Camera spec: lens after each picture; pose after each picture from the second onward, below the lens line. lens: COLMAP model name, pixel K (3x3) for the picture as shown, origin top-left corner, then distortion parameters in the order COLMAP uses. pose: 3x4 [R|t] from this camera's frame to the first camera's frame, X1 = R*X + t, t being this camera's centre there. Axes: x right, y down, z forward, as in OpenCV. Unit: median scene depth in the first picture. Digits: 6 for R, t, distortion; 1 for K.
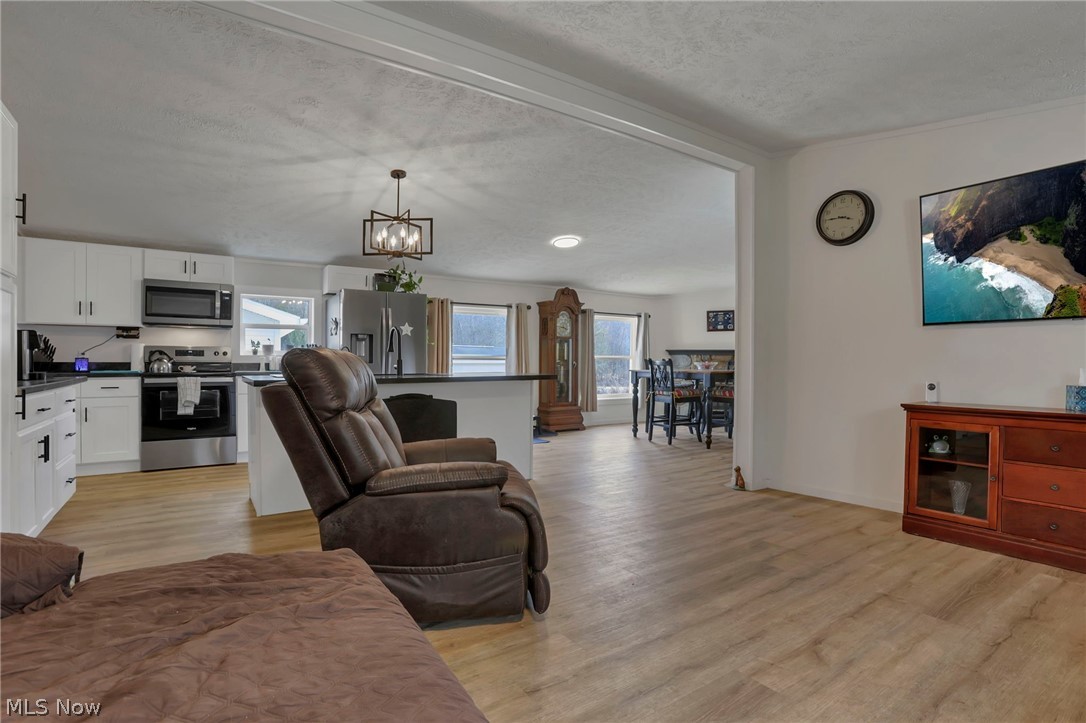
lens RADIAL K [[506.1, 0, 554.5], [0, 506.1, 354.5], [0, 0, 1]] dist [-0.053551, 0.009351]
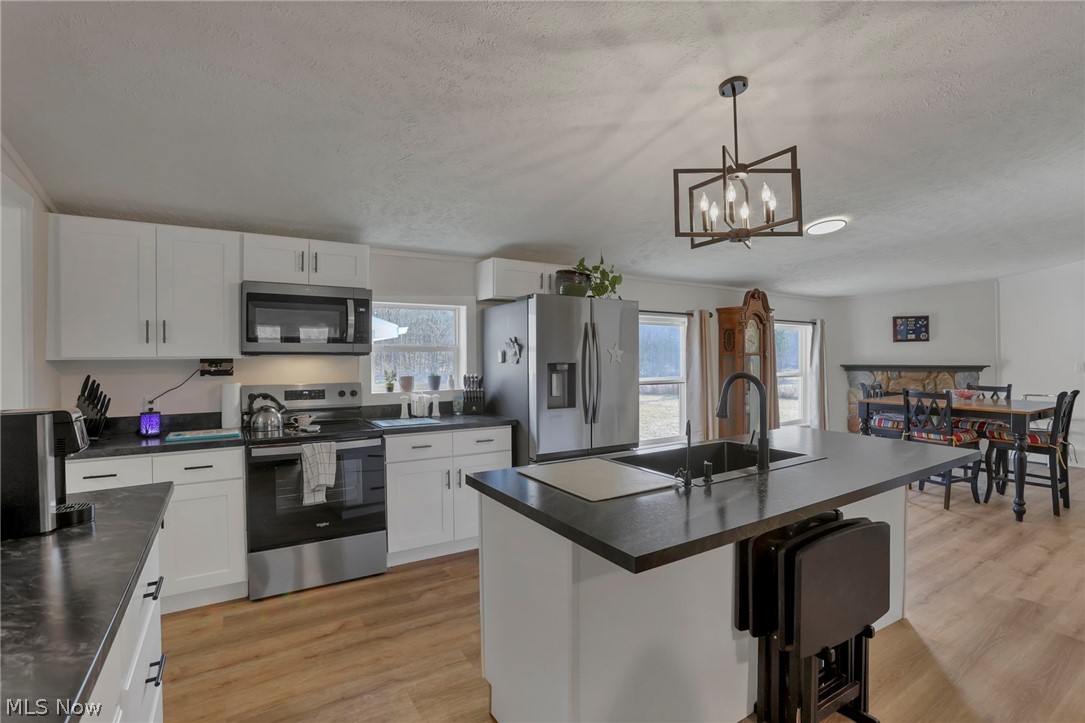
lens RADIAL K [[505.6, 0, 543.3], [0, 505.6, 356.0], [0, 0, 1]] dist [-0.053551, 0.009351]
pose [[0.997822, 0.001669, -0.065945, -0.402658], [-0.000970, 0.999943, 0.010619, -0.064352], [0.065959, -0.010532, 0.997767, 0.382239]]
